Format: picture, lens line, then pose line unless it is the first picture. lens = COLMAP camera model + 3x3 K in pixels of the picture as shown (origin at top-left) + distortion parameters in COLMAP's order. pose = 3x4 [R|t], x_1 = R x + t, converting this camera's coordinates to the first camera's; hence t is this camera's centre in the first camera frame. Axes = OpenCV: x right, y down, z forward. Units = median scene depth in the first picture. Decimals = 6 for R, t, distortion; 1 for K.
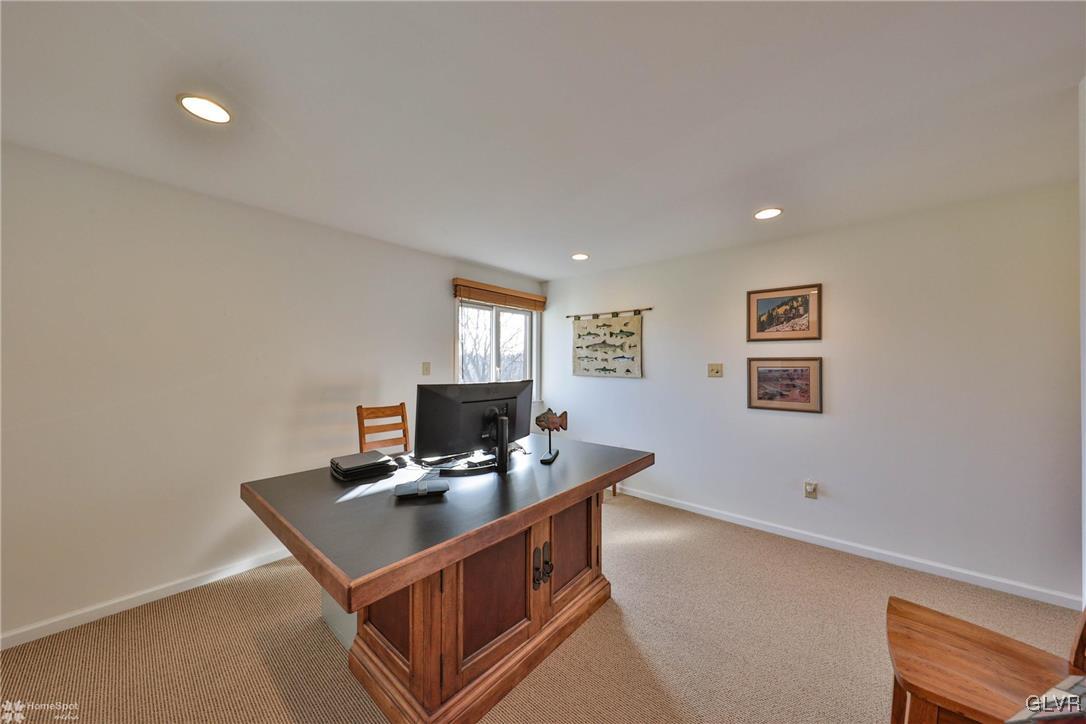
lens RADIAL K [[365.3, 0, 543.0], [0, 365.3, 362.0], [0, 0, 1]] dist [-0.000703, -0.000138]
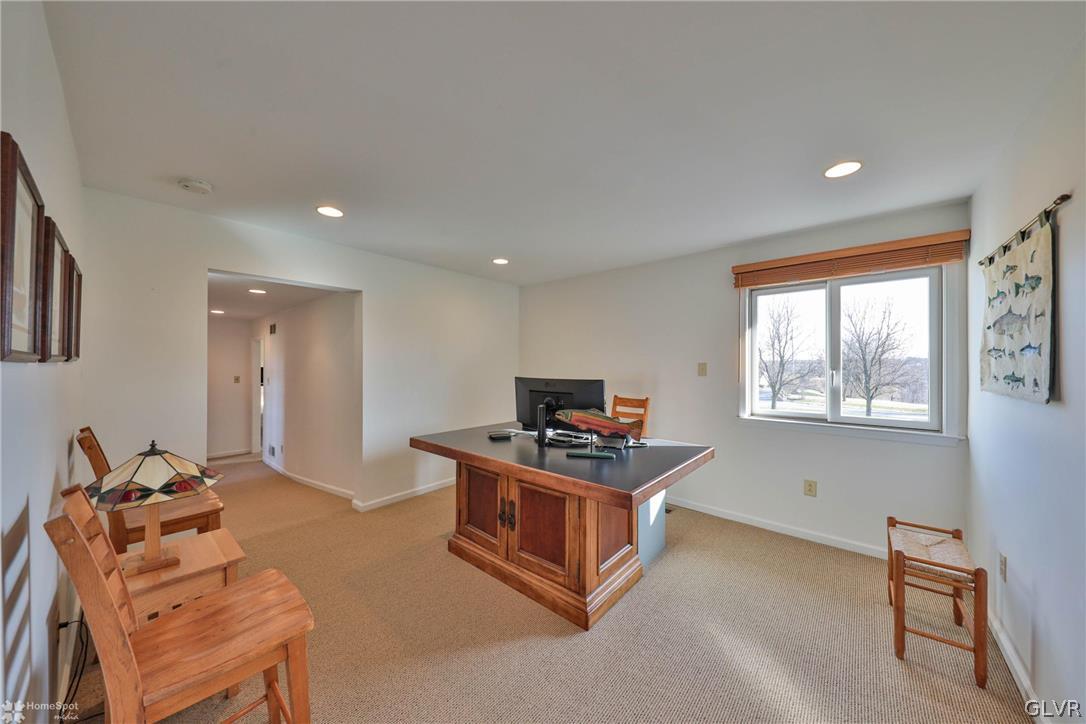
lens RADIAL K [[365.3, 0, 543.0], [0, 365.3, 362.0], [0, 0, 1]] dist [-0.000703, -0.000138]
pose [[-0.005578, -0.010036, -0.999934, 0.615292], [0.001377, 0.999949, -0.010044, 0.006492], [0.999983, -0.001433, -0.005564, 0.521938]]
